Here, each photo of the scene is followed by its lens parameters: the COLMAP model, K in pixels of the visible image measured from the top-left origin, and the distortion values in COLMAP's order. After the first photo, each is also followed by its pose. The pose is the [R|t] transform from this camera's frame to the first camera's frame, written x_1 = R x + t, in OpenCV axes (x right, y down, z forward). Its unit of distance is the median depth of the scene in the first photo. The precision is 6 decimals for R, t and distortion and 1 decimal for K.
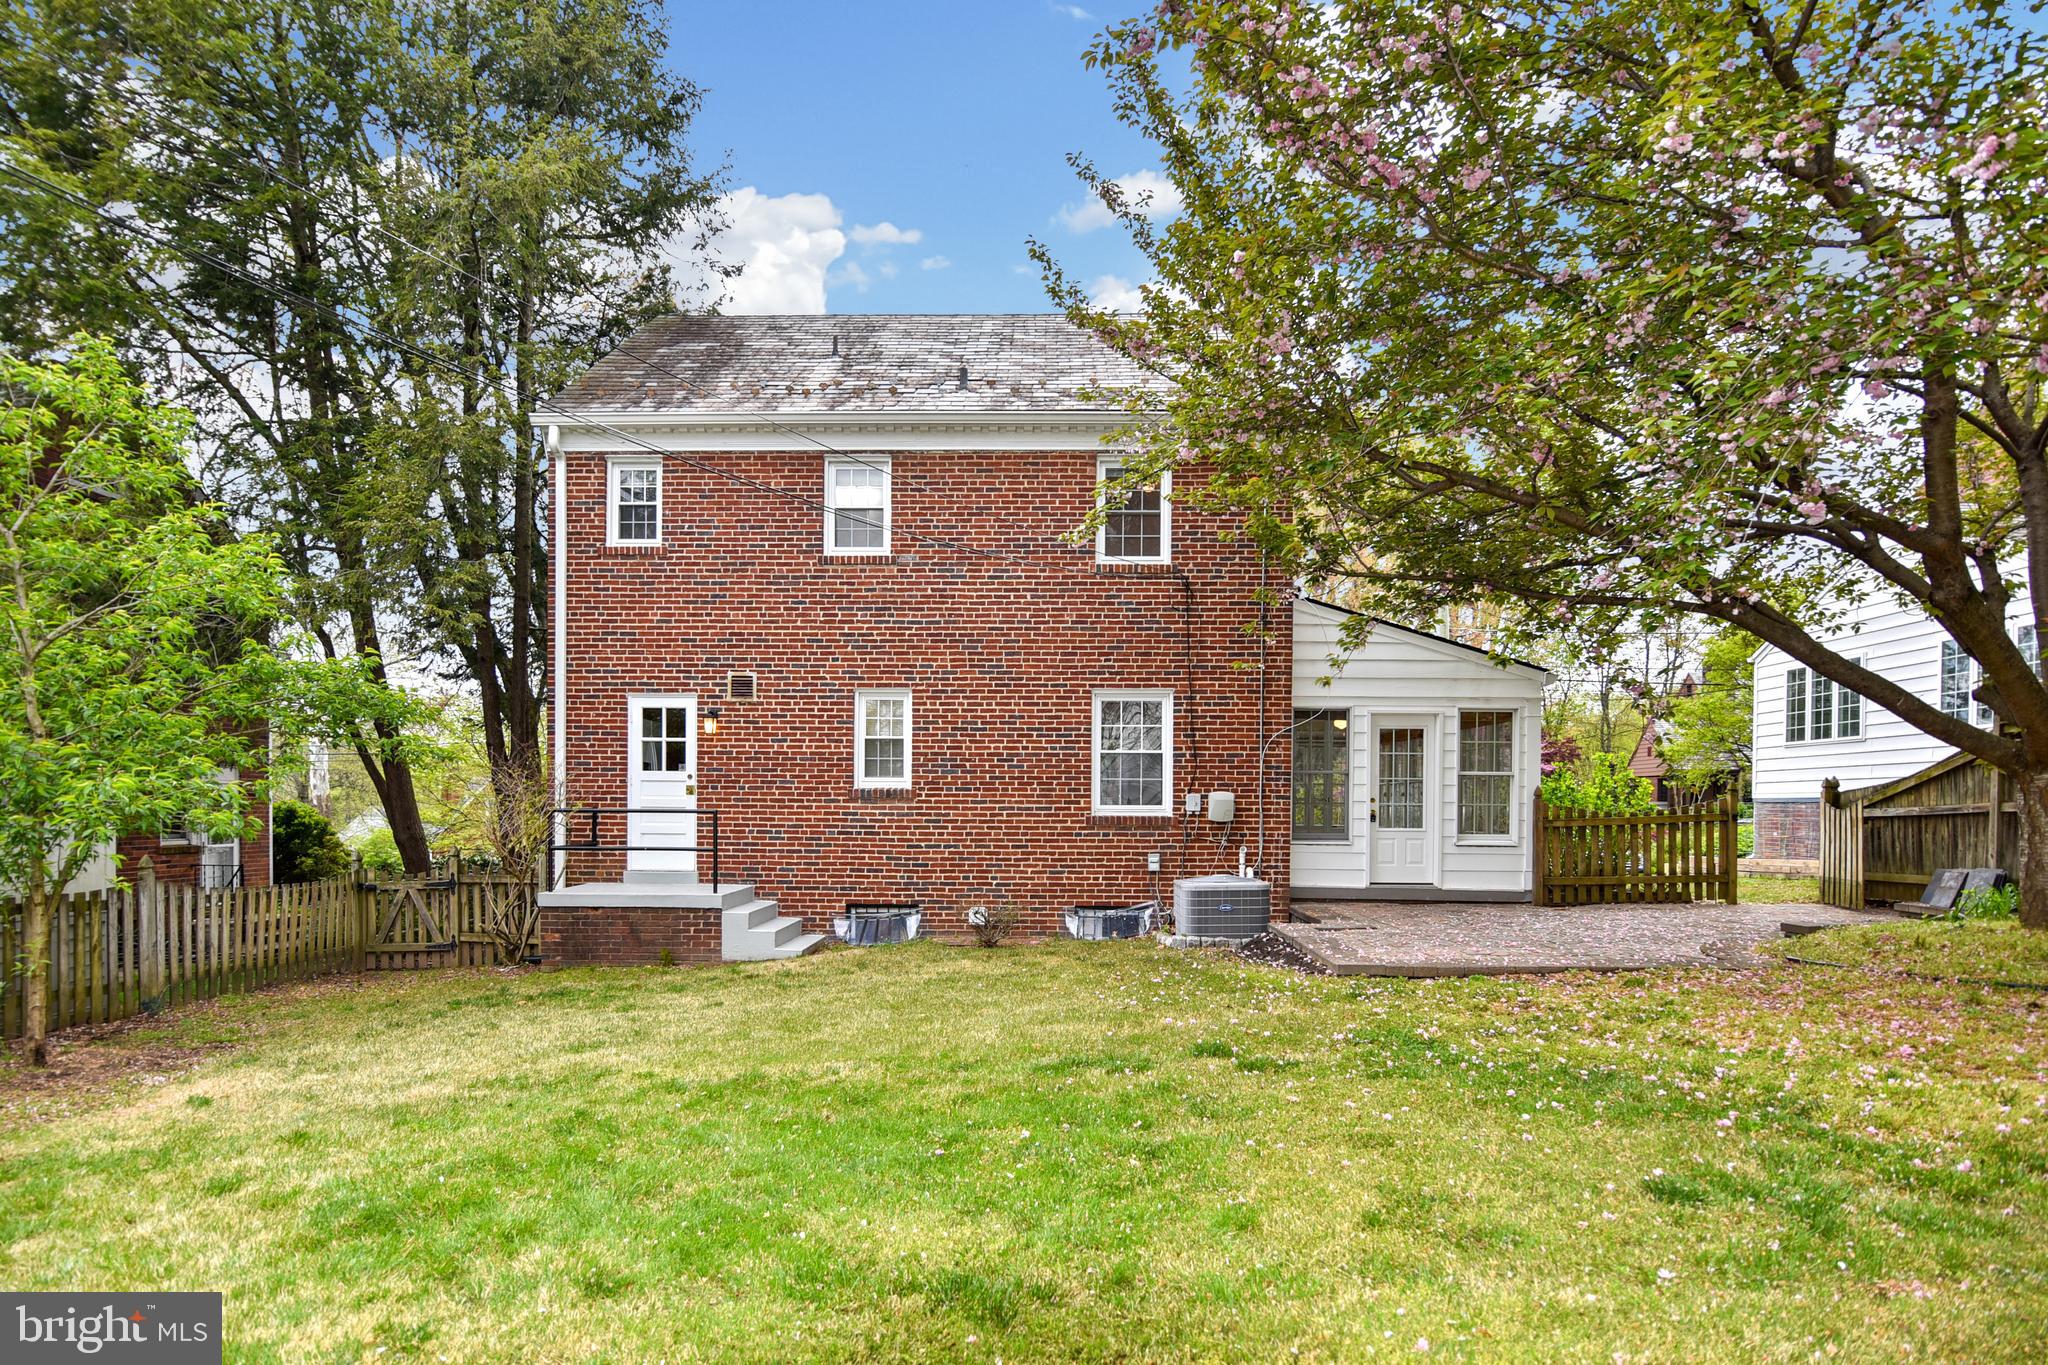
lens RADIAL K [[1013.4, 0, 1022.5], [0, 1013.4, 813.6], [0, 0, 1]] dist [-0.026029, -0.000013]
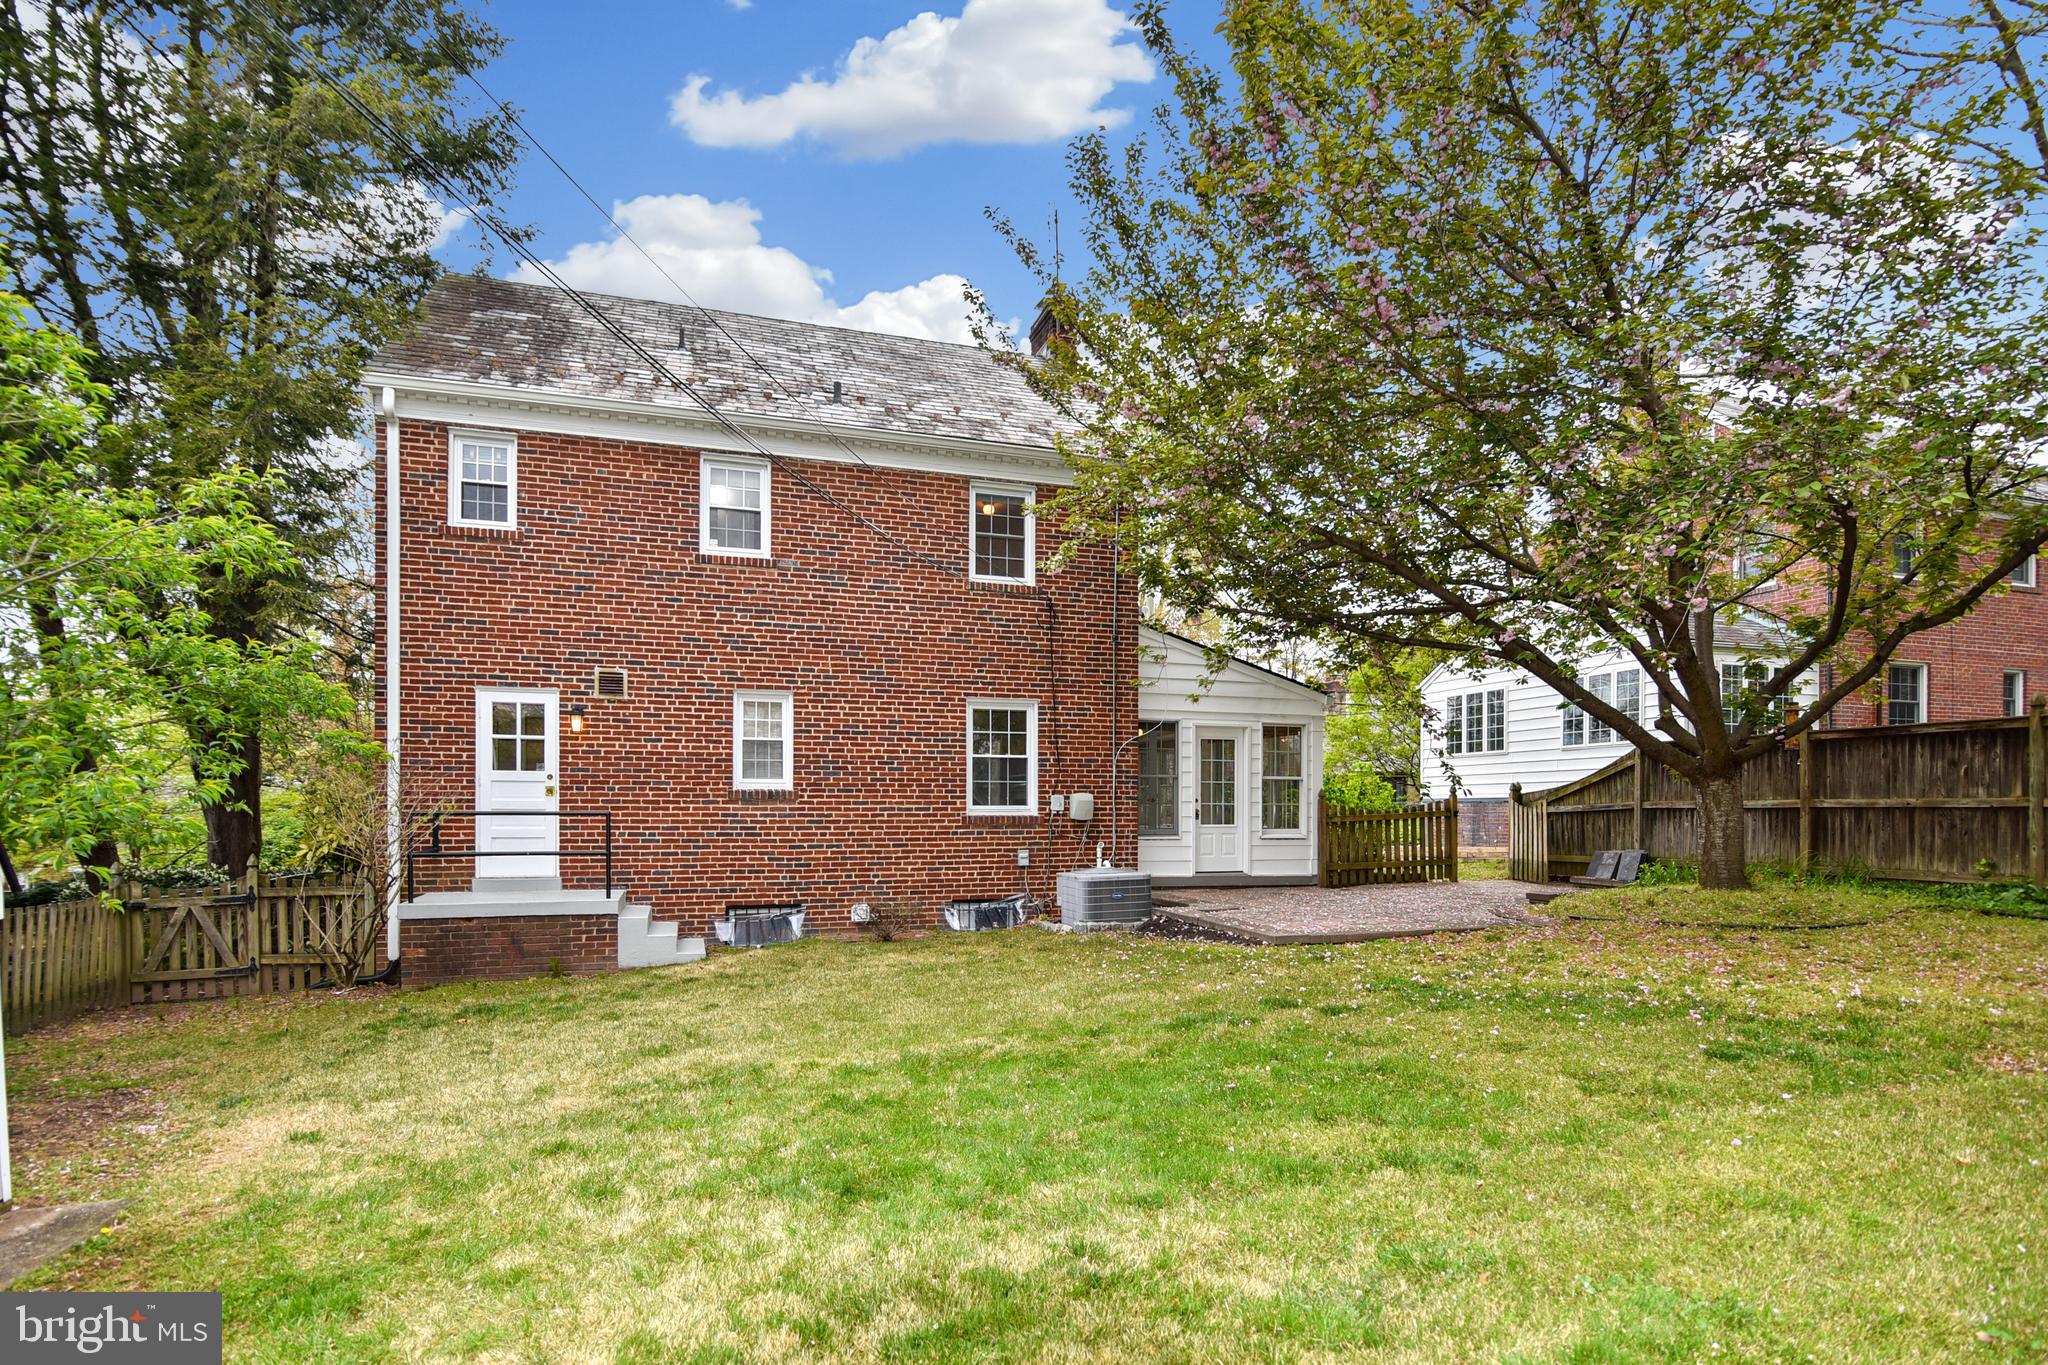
lens RADIAL K [[996.8, 0, 1028.8], [0, 996.8, 809.8], [0, 0, 1]] dist [-0.026552, -0.000164]
pose [[0.946493, -0.004408, 0.322694, -0.208360], [0.006032, 0.999974, -0.004035, 0.000690], [-0.322668, 0.005765, 0.946495, -0.019921]]
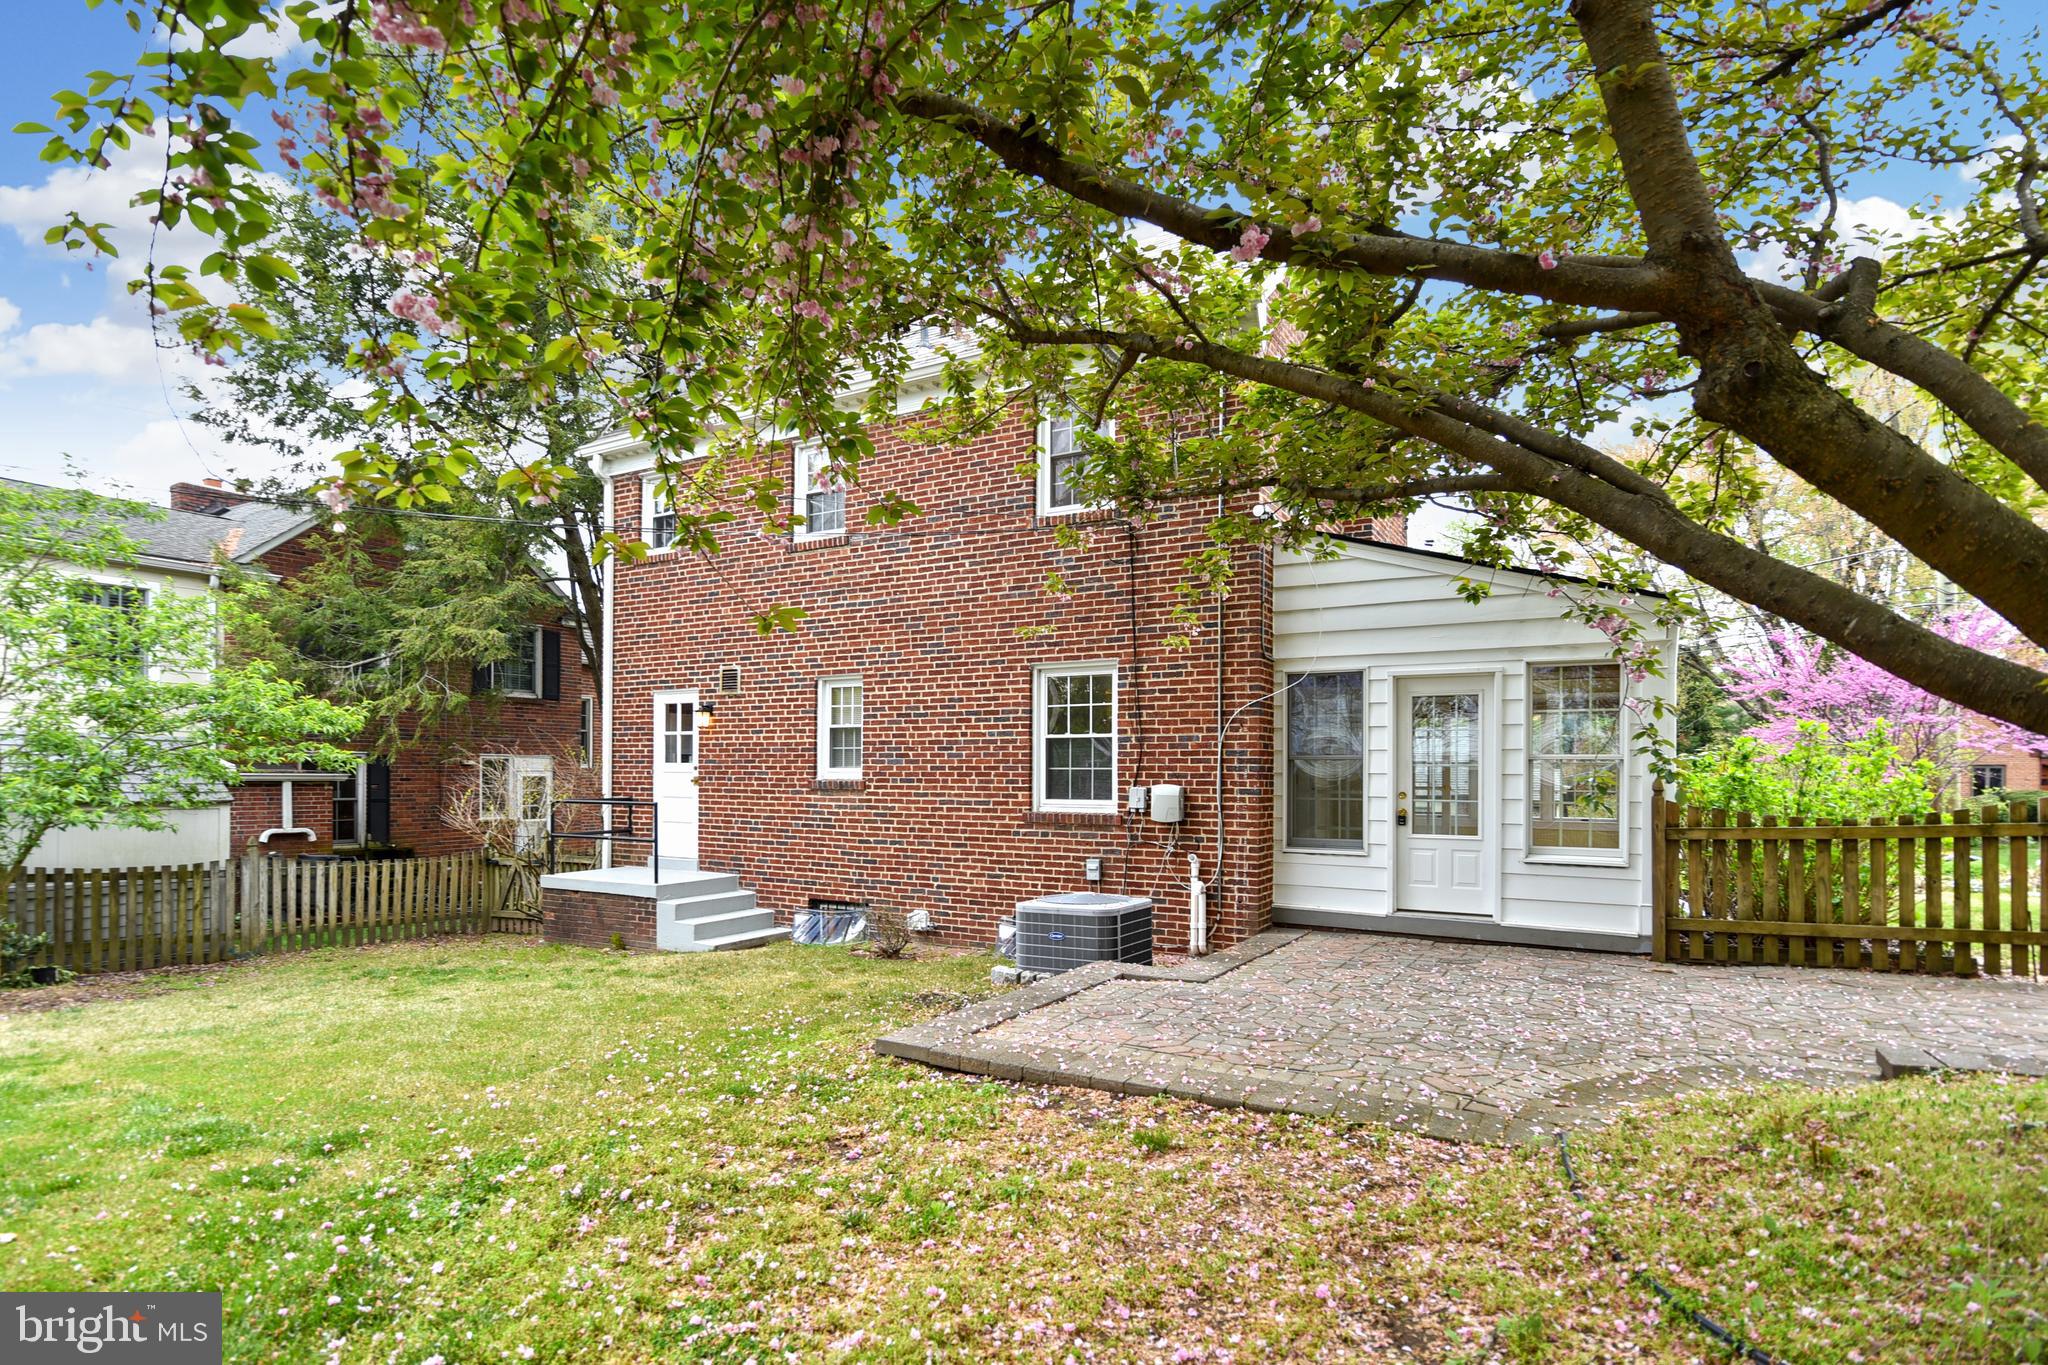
lens RADIAL K [[1003.7, 0, 983.4], [0, 1003.7, 767.8], [0, 0, 1]] dist [-0.021386, -0.000446]
pose [[0.882001, -0.005709, -0.471214, 0.430463], [-0.001340, 0.999892, -0.014622, -0.022579], [0.471246, 0.013528, 0.881898, 0.230259]]
